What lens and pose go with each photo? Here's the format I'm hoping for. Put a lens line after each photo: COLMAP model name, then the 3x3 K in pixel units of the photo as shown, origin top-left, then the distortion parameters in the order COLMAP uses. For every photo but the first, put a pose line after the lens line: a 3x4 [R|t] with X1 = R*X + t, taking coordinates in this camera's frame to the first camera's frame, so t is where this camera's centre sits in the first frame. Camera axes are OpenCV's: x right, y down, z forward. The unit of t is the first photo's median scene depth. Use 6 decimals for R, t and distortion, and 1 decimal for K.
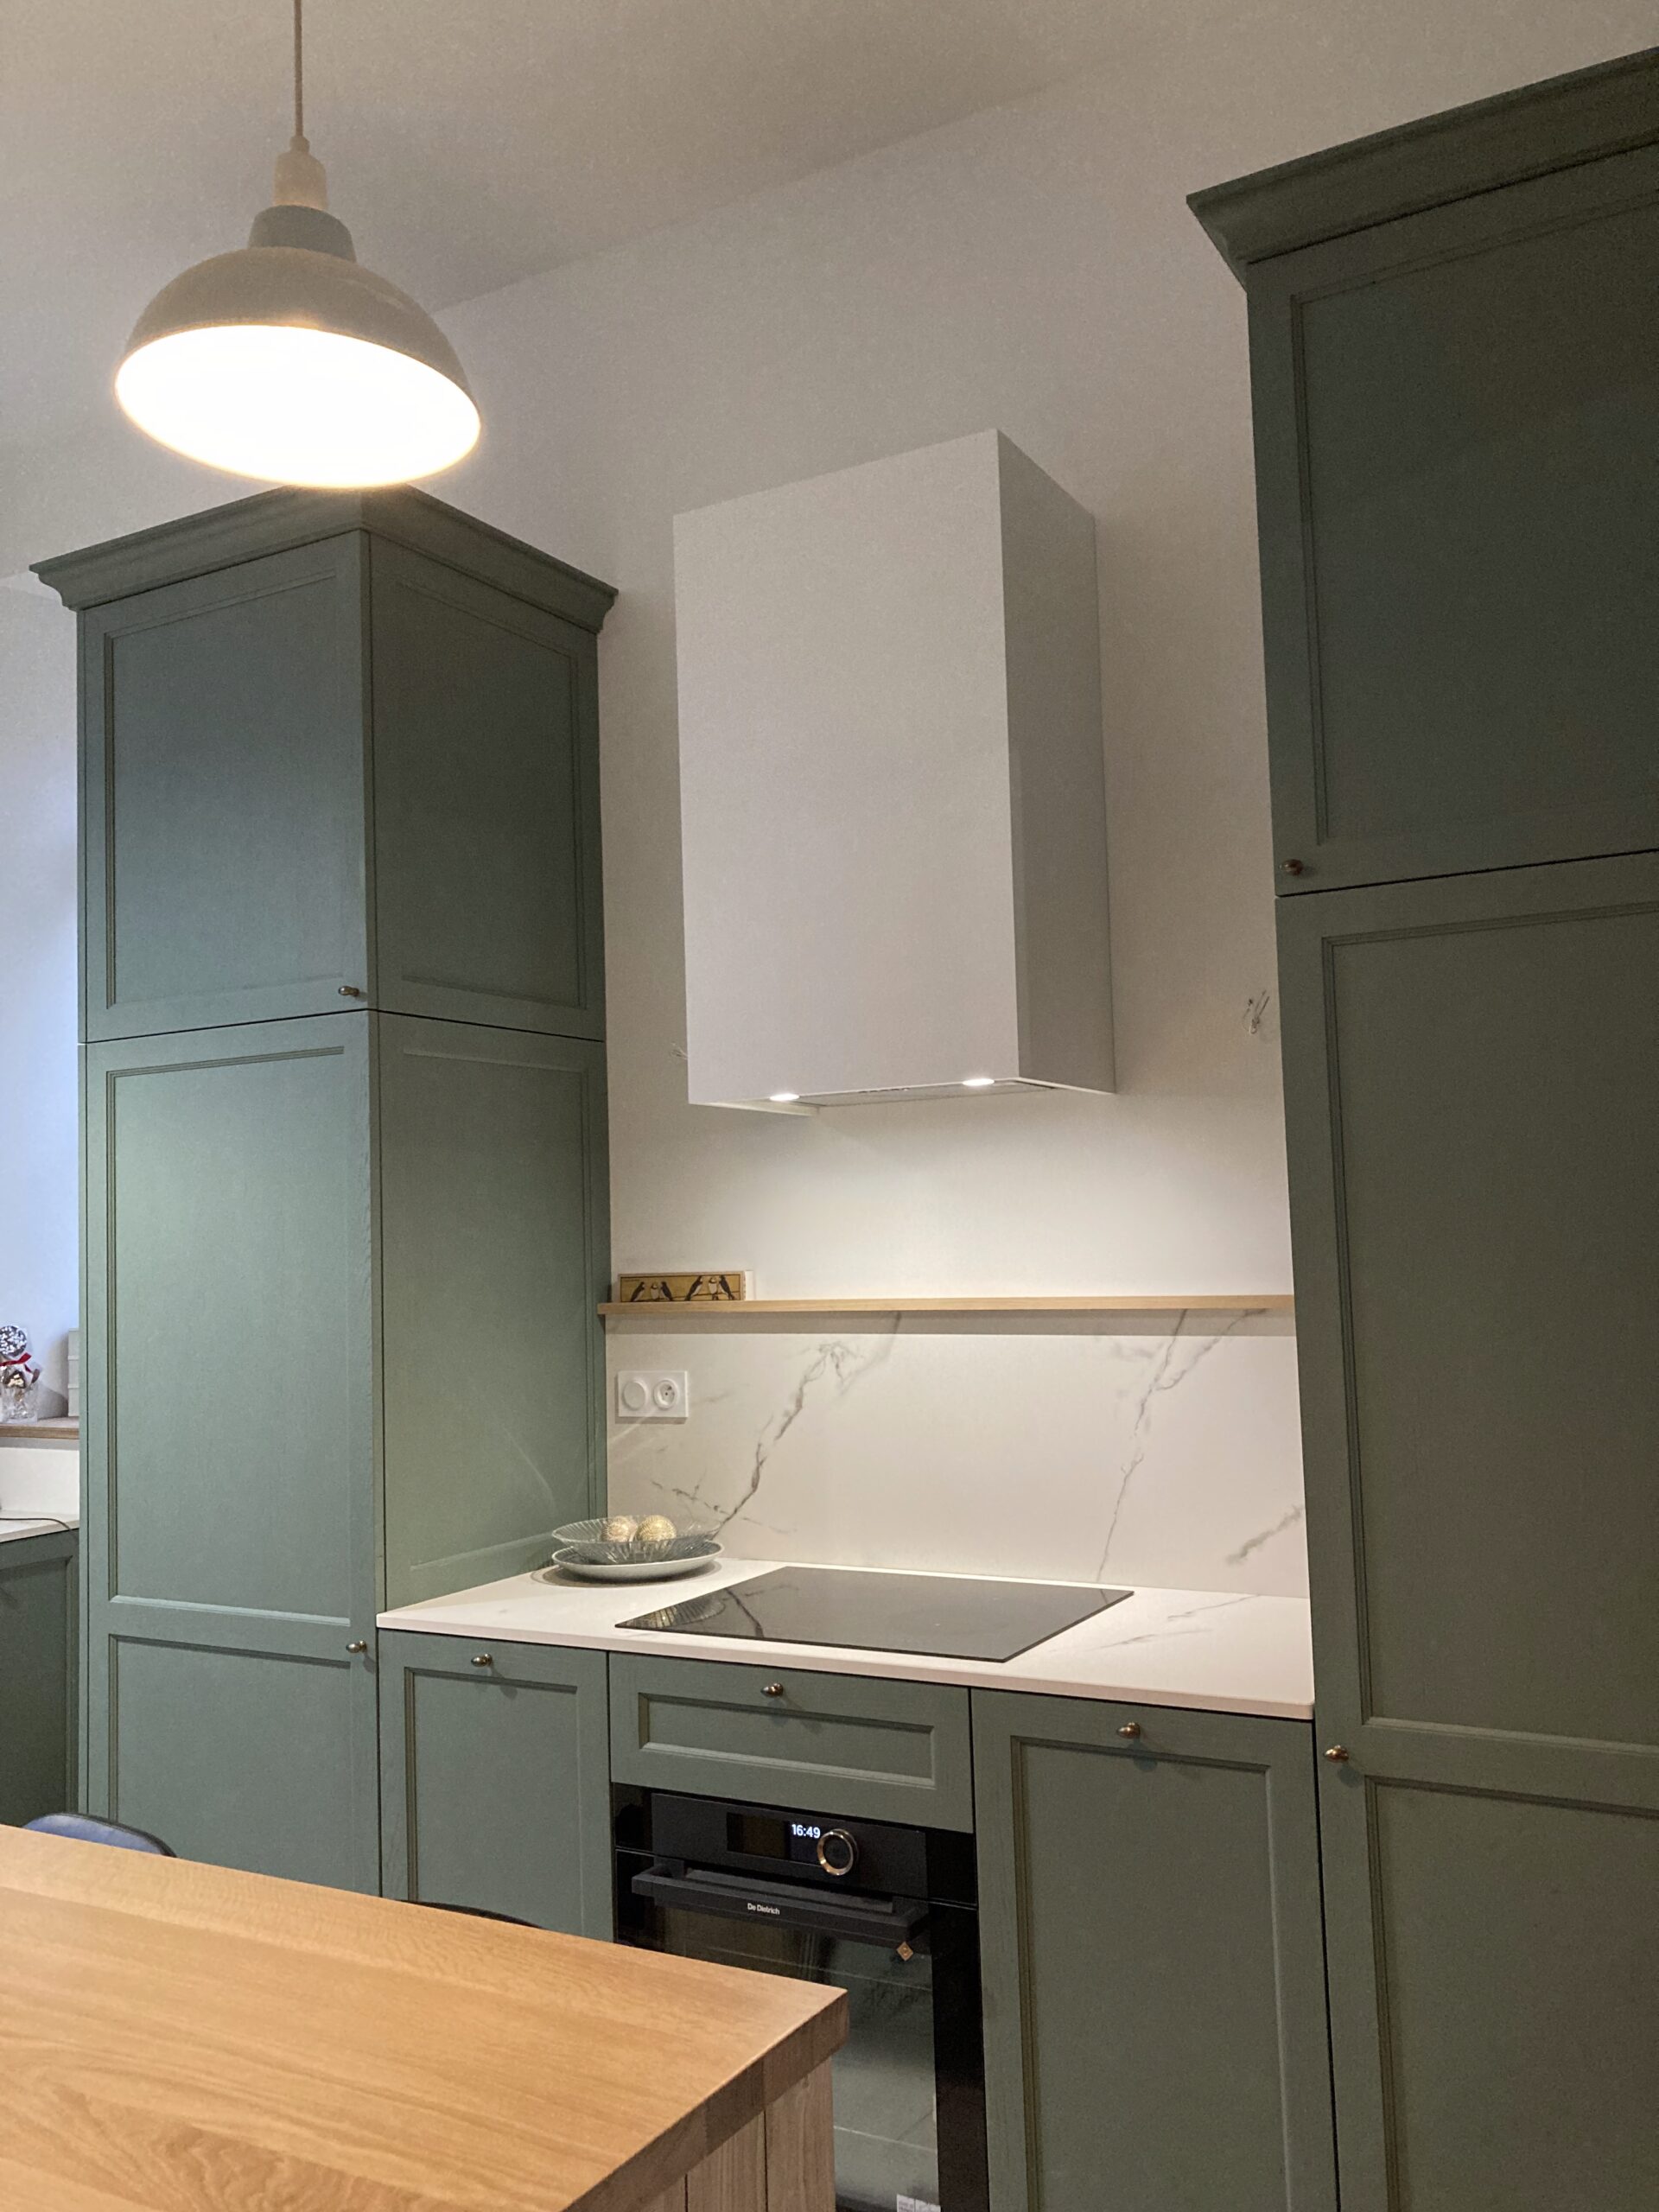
lens RADIAL K [[1837.2, 0, 829.5], [0, 1837.2, 1106.0], [0, 0, 1]] dist [0.004575, -0.002175]
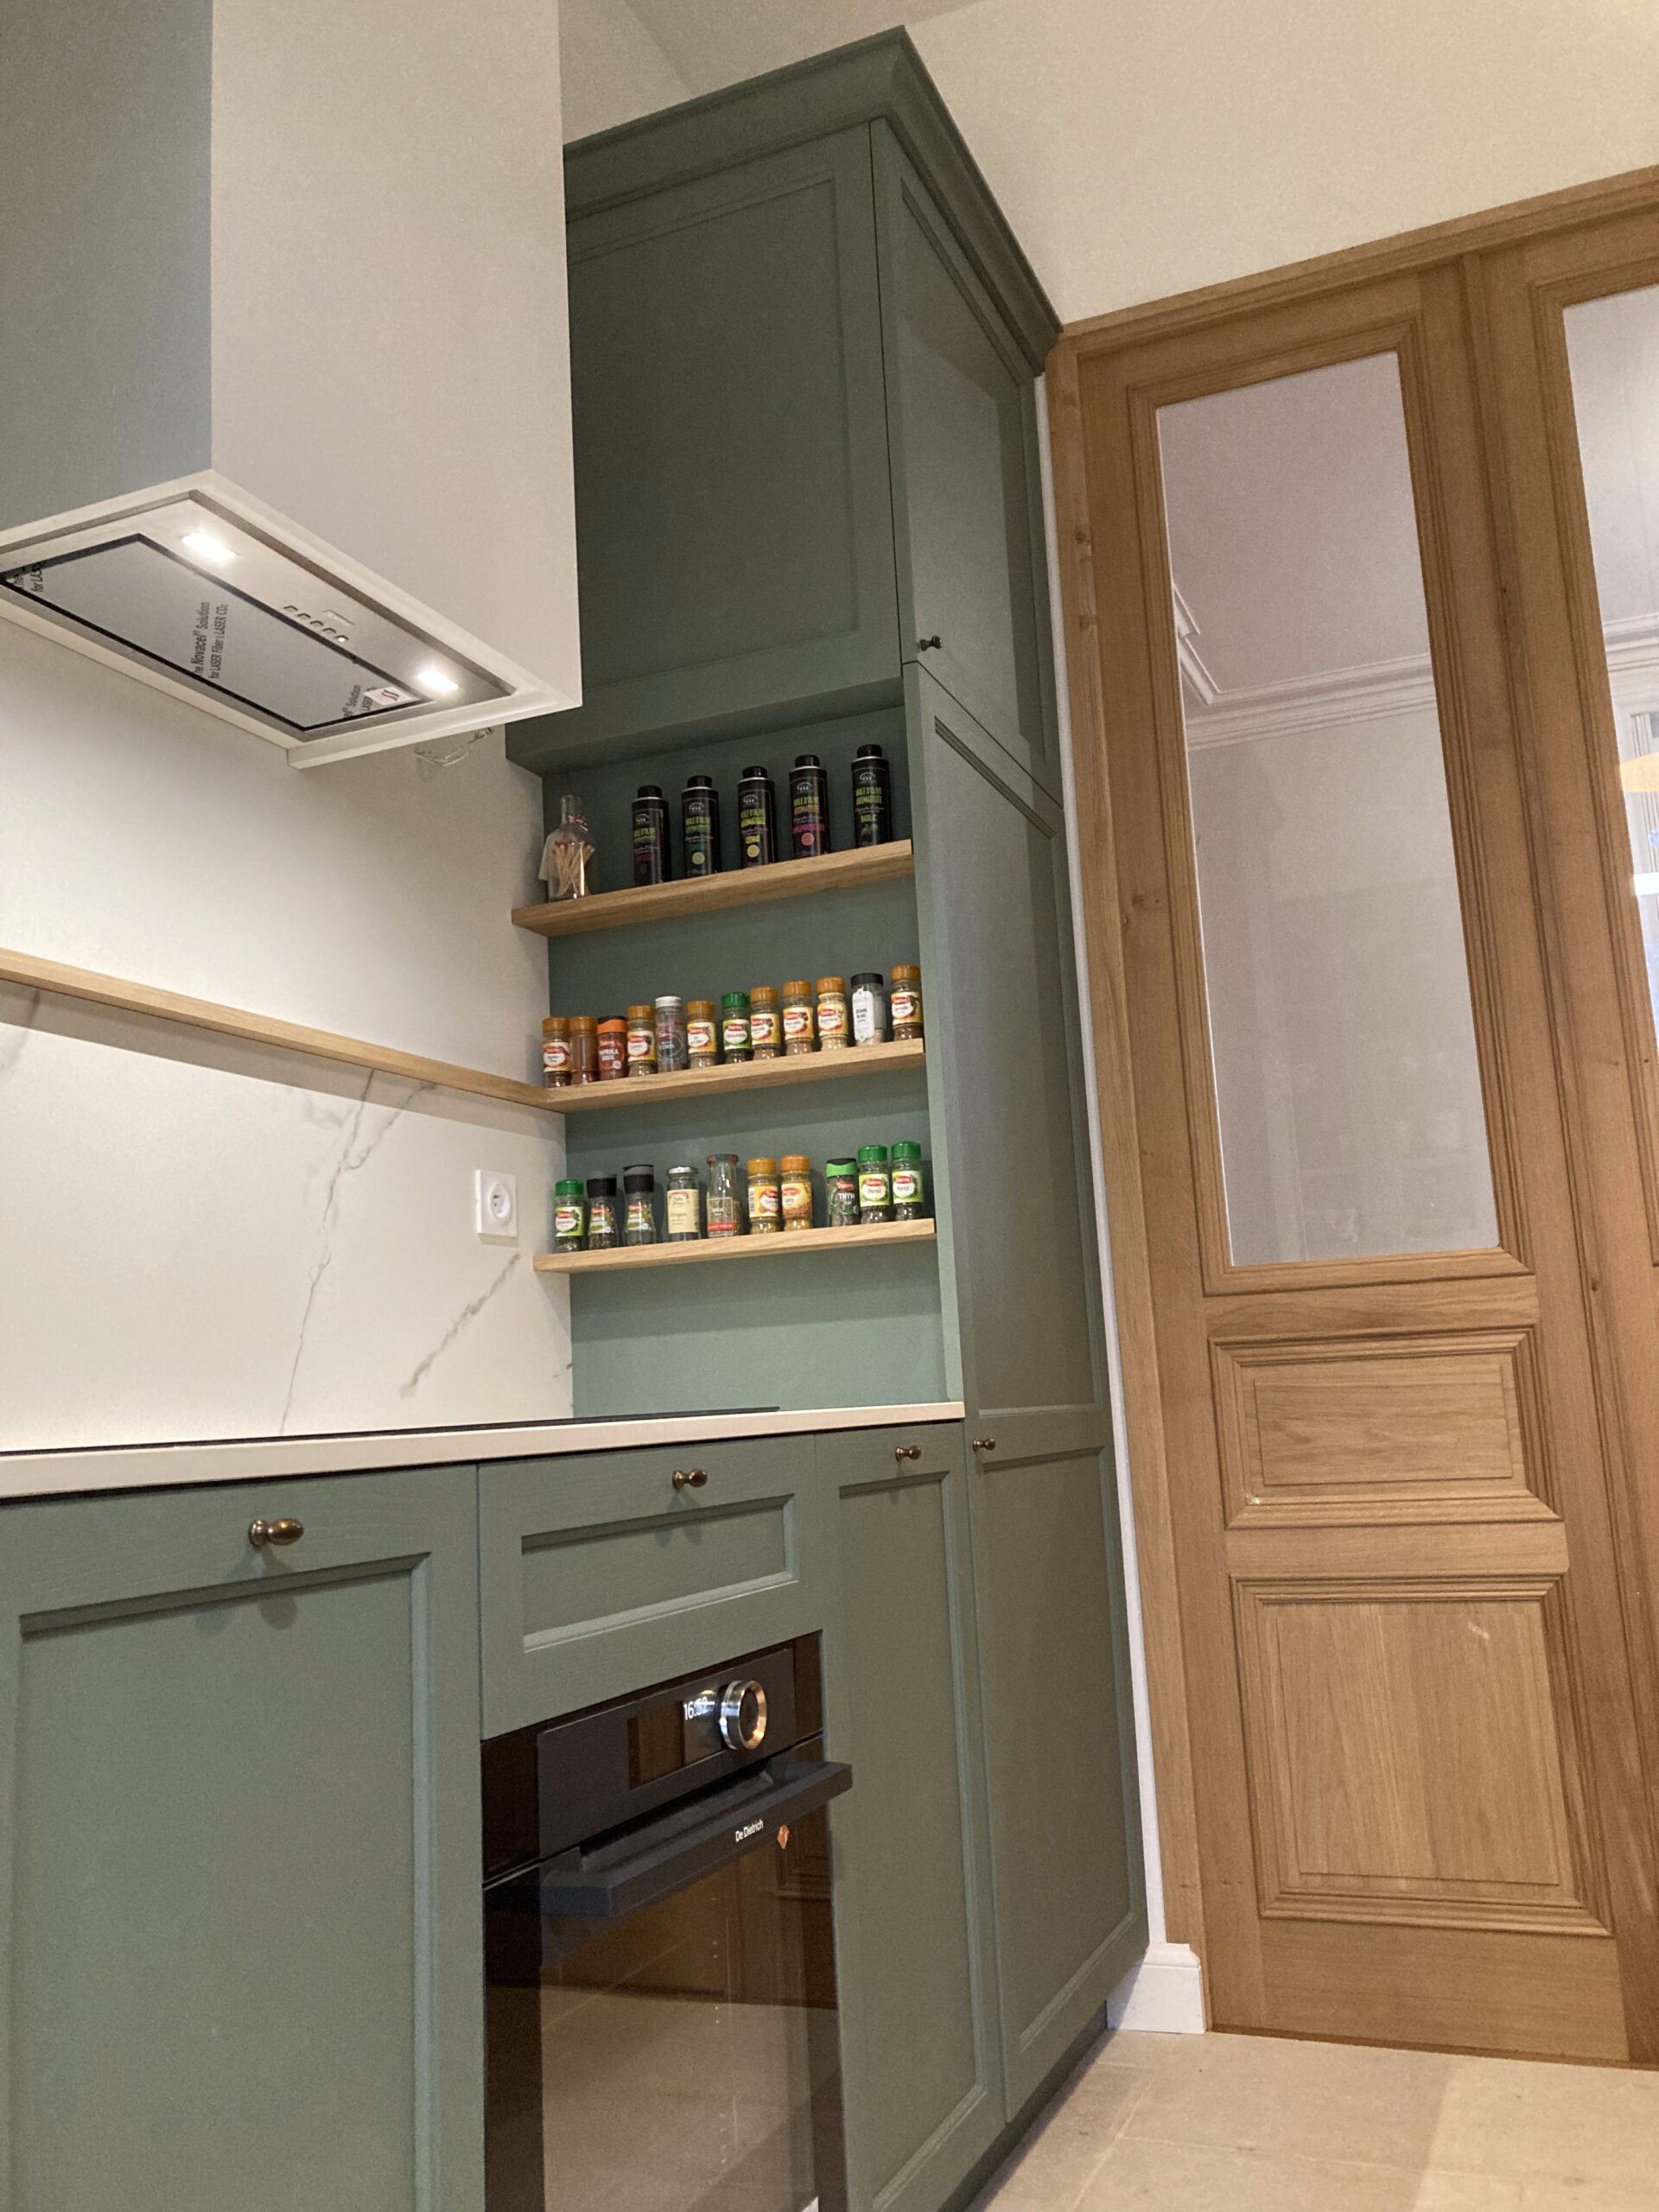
lens RADIAL K [[1837.2, 0, 829.5], [0, 1837.2, 1106.0], [0, 0, 1]] dist [0.004575, -0.002175]
pose [[-0.110544, 0.199607, 0.973621, -0.570198], [-0.016098, 0.979136, -0.202565, 0.276854], [-0.993741, -0.038066, -0.105025, 0.885758]]
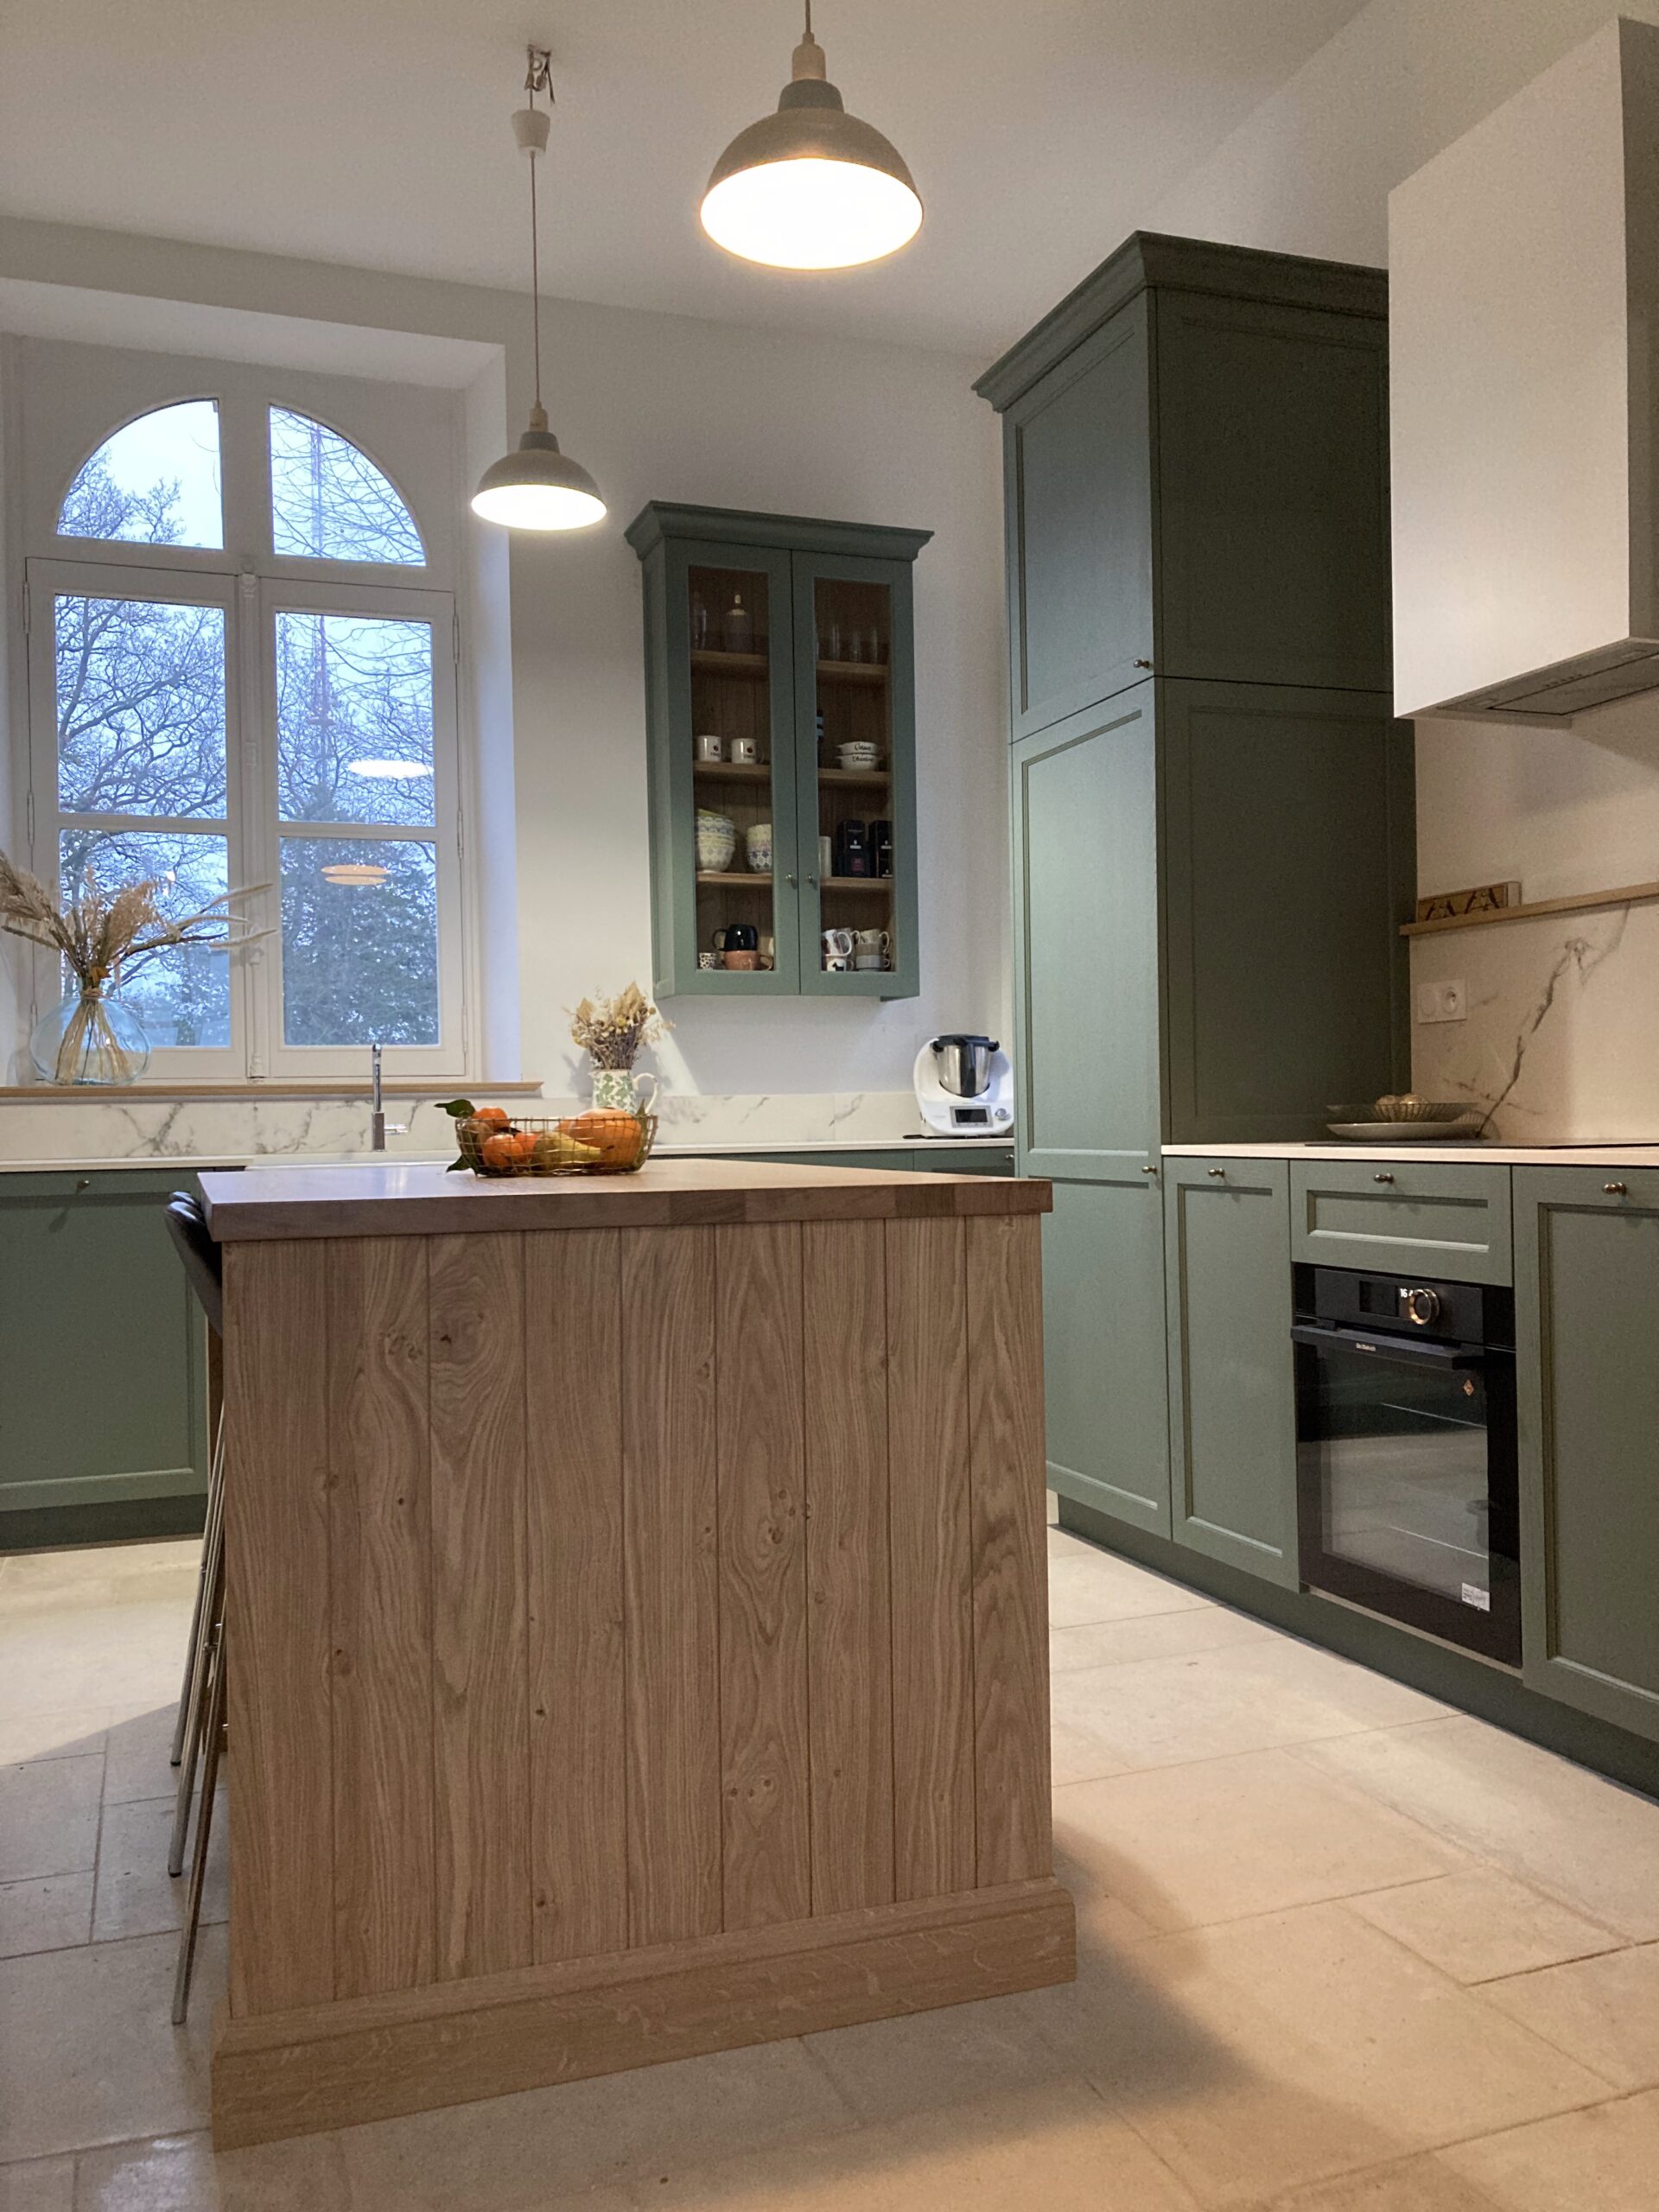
lens RADIAL K [[1802.1, 0, 829.5], [0, 1802.1, 1106.0], [0, 0, 1]] dist [0.010473, 0.004957]
pose [[0.762742, 0.017355, -0.646469, 0.397611], [0.039879, 0.996475, 0.073804, 0.145594], [0.645472, -0.082074, 0.759362, -0.117308]]
